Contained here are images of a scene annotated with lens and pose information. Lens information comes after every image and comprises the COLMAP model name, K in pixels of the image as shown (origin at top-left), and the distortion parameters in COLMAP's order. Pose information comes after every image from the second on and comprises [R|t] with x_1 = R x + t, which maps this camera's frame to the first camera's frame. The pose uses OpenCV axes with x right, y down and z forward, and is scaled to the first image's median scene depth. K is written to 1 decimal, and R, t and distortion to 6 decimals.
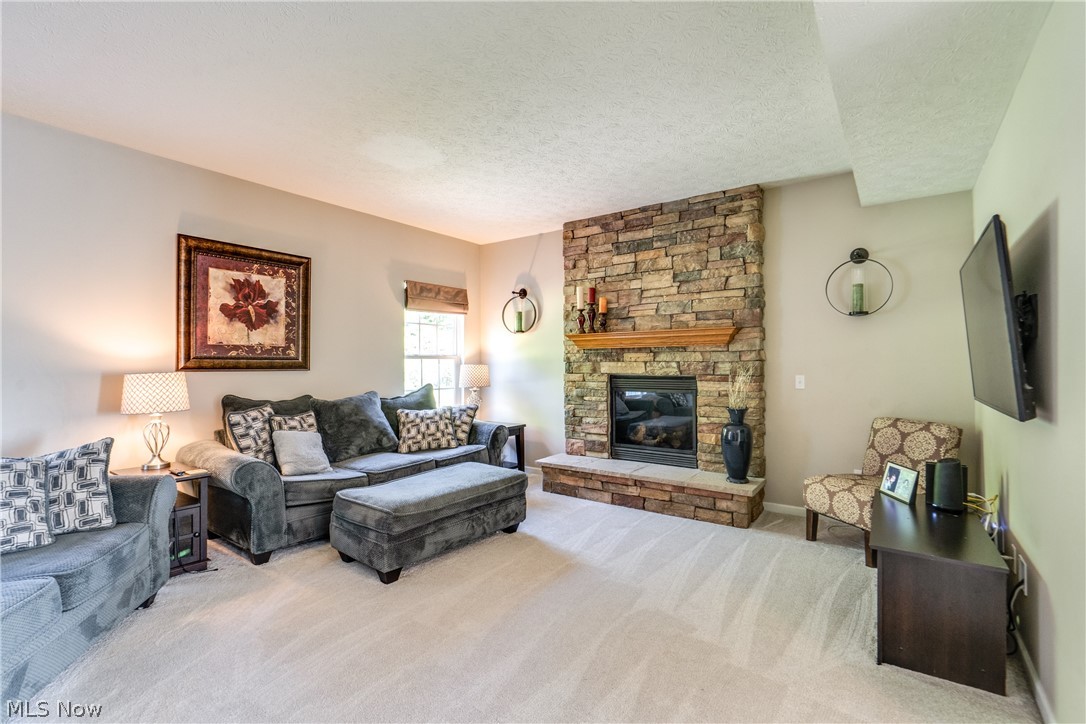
lens RADIAL K [[487.9, 0, 543.0], [0, 487.9, 362.0], [0, 0, 1]] dist [-0.004112, -0.000317]
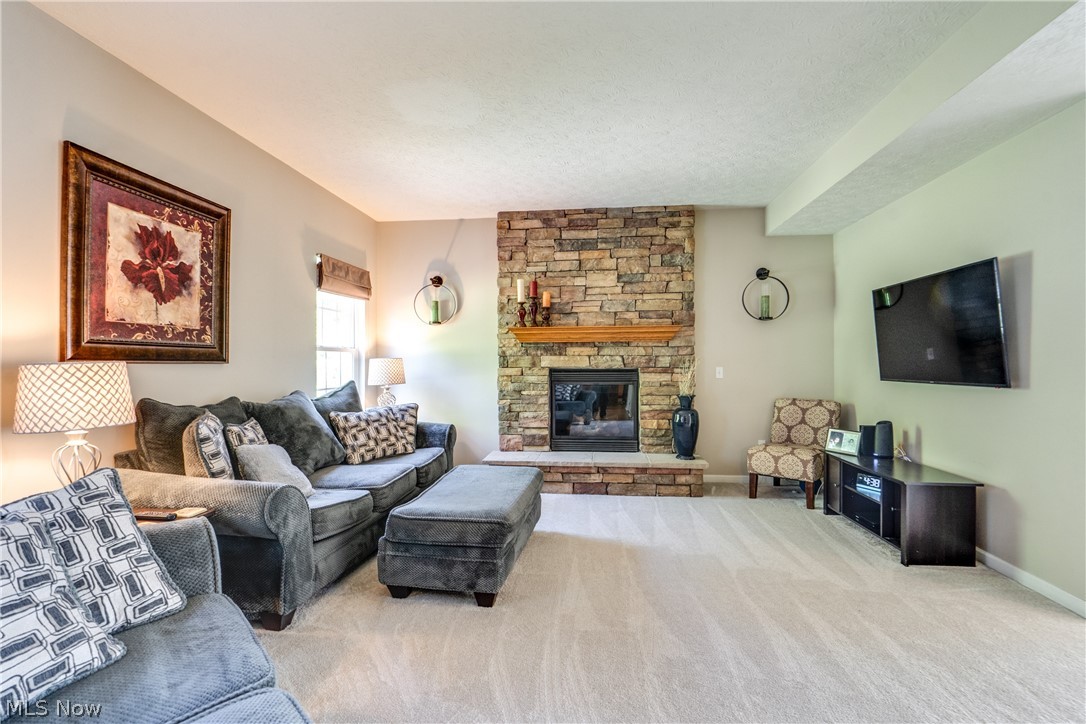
lens RADIAL K [[497.7, 0, 529.9], [0, 497.7, 362.8], [0, 0, 1]] dist [-0.003810, 0.001019]
pose [[0.872747, 0.001358, 0.488171, -0.460144], [-0.001881, 0.999998, 0.000581, 0.015621], [-0.488169, -0.001425, 0.872748, 0.133228]]
